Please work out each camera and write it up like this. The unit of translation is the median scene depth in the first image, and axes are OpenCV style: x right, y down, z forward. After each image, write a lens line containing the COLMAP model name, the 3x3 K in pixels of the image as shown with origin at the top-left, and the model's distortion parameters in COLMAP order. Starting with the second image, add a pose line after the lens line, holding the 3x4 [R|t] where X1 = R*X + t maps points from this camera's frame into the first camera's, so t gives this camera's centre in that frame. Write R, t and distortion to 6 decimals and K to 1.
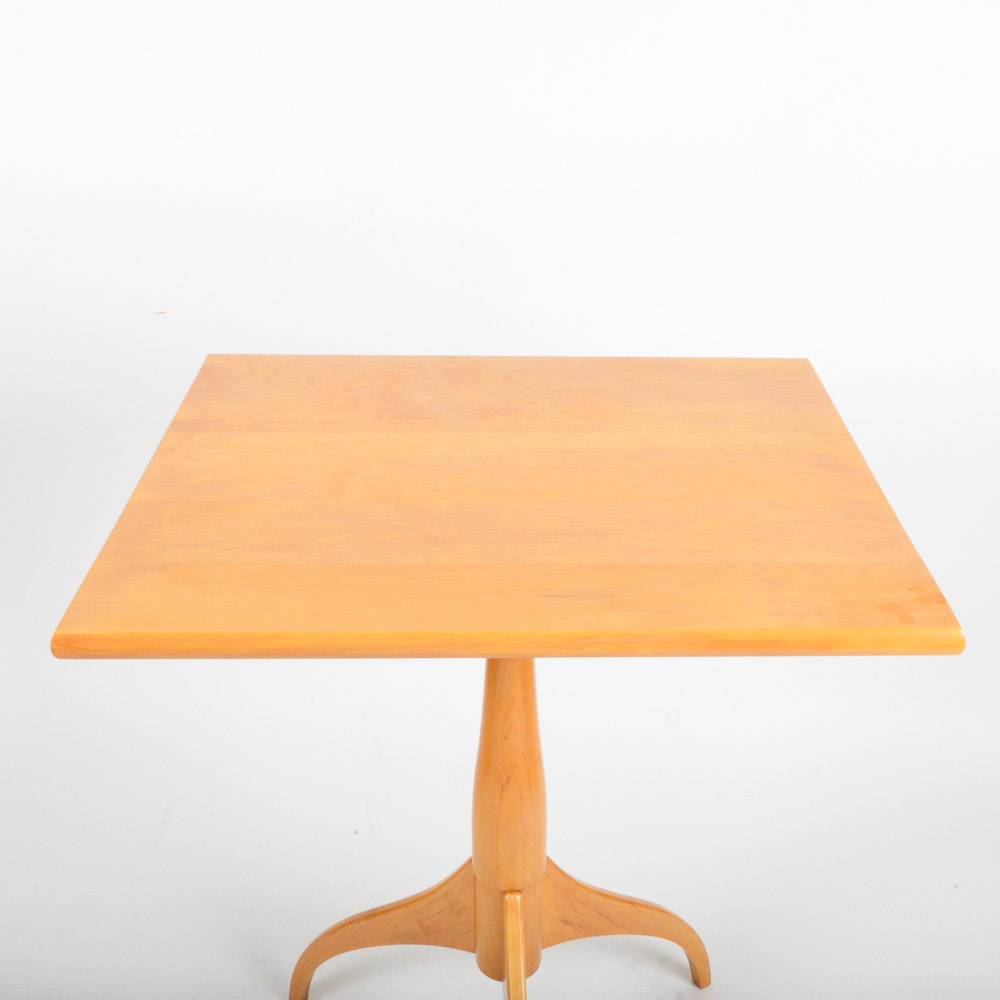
lens RADIAL K [[1350.2, 0, 526.9], [0, 1350.2, 490.1], [0, 0, 1]] dist [-0.086764, 0.000000]
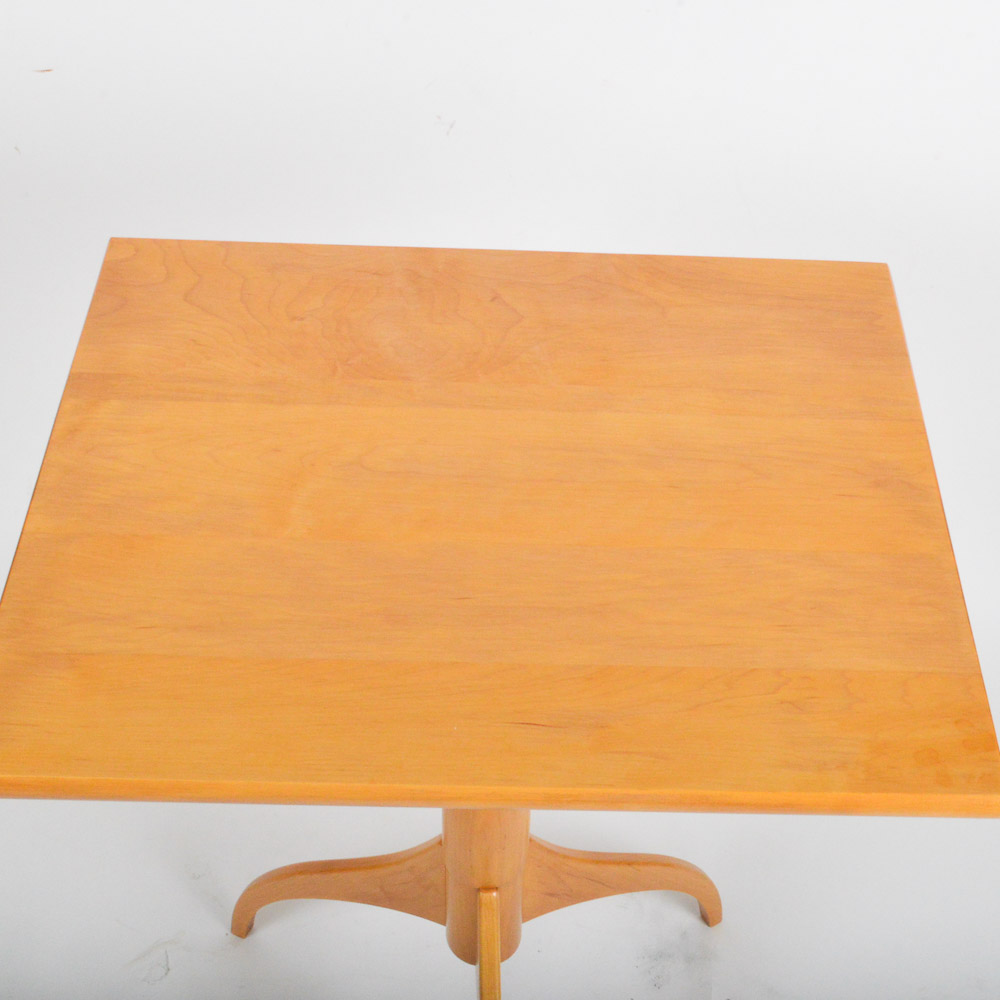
lens RADIAL K [[1794.3, 0, 533.9], [0, 1794.3, 484.6], [0, 0, 1]] dist [-0.055821, 0.000000]
pose [[0.999520, 0.030921, -0.001960, 0.013689], [-0.028961, 0.954897, 0.295521, -0.304002], [0.011010, -0.295323, 0.955334, -0.025290]]
